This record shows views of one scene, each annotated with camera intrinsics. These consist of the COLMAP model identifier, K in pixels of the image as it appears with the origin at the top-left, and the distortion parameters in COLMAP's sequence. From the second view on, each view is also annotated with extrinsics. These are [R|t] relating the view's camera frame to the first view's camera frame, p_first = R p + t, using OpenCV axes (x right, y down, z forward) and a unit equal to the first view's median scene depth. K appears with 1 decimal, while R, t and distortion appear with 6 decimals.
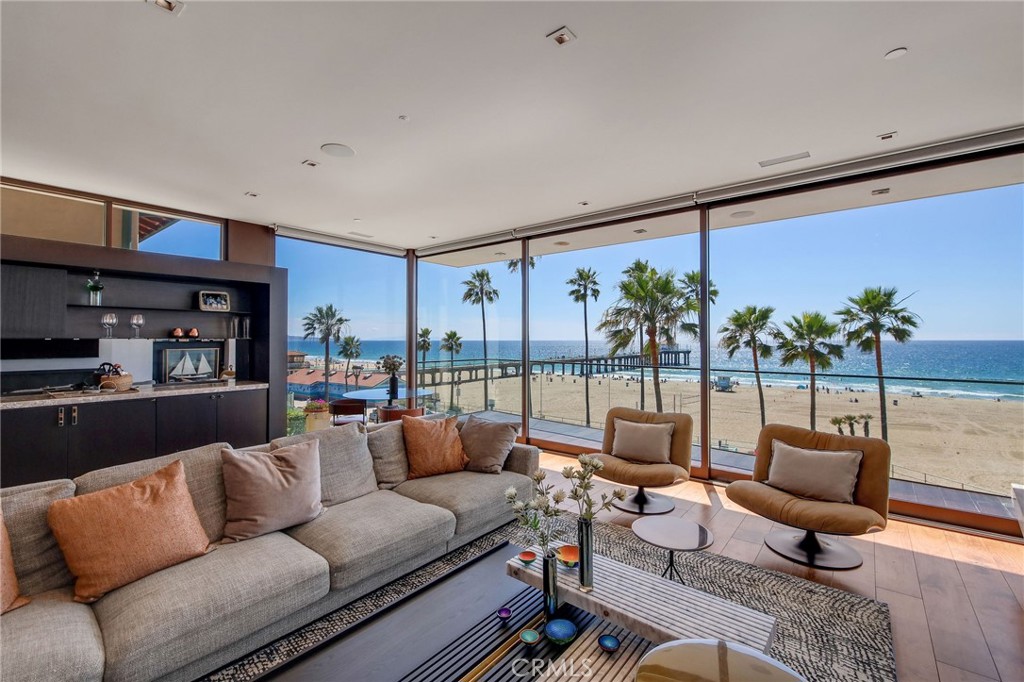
lens RADIAL K [[436.2, 0, 505.8], [0, 436.2, 349.1], [0, 0, 1]] dist [-0.001797, -0.000140]
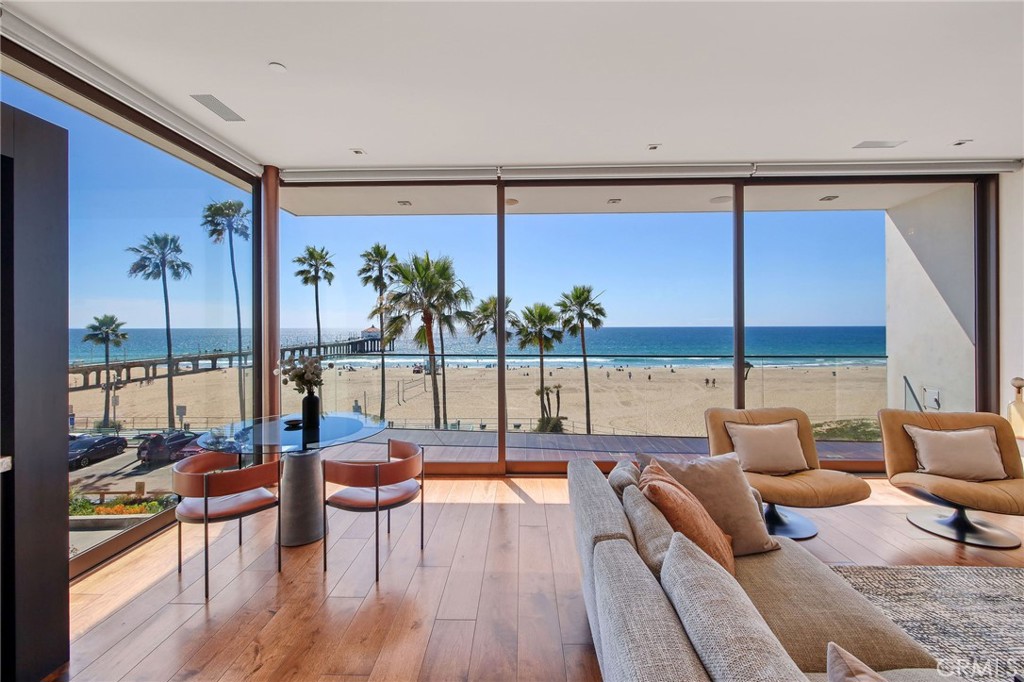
lens RADIAL K [[433.4, 0, 508.1], [0, 433.4, 329.0], [0, 0, 1]] dist [-0.003283, -0.000362]
pose [[0.787781, -0.004989, 0.615936, -0.098652], [0.015557, 0.999809, -0.011799, -0.001738], [-0.615759, 0.018877, 0.787708, 0.112423]]
